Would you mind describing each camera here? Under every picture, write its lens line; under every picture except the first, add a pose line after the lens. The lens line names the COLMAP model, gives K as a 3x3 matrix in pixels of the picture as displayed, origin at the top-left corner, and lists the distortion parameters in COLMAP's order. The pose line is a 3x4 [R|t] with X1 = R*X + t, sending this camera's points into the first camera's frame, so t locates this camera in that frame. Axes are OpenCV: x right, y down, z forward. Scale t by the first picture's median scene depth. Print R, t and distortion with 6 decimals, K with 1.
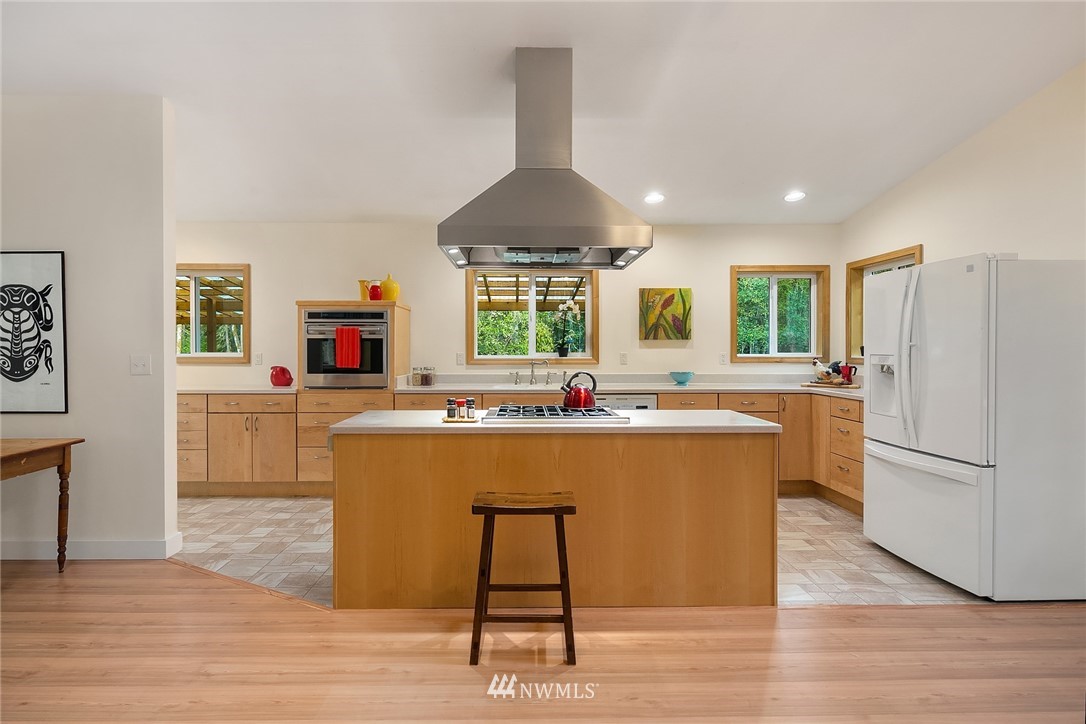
lens RADIAL K [[543.5, 0, 519.7], [0, 543.5, 309.5], [0, 0, 1]] dist [-0.000120, 0.000053]
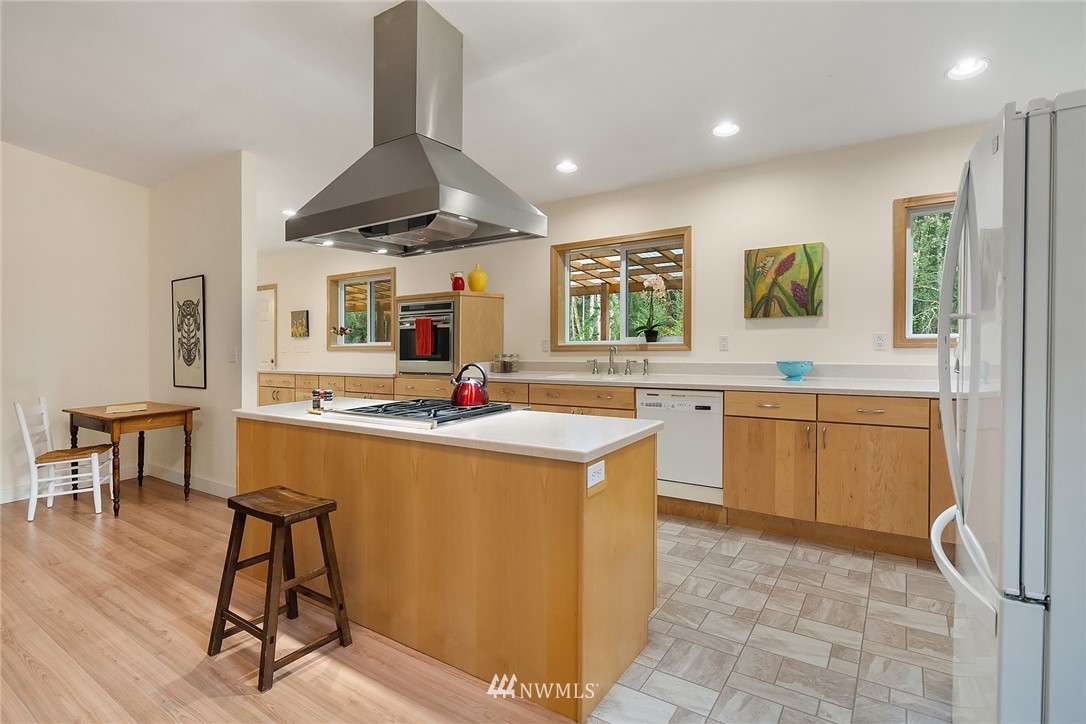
lens RADIAL K [[529.9, 0, 542.4], [0, 529.9, 302.4], [0, 0, 1]] dist [0.003170, -0.000852]
pose [[0.814243, -0.055078, -0.577906, 0.433516], [0.065885, 0.997825, -0.002269, 0.017156], [0.576773, -0.036228, 0.816100, 0.241882]]
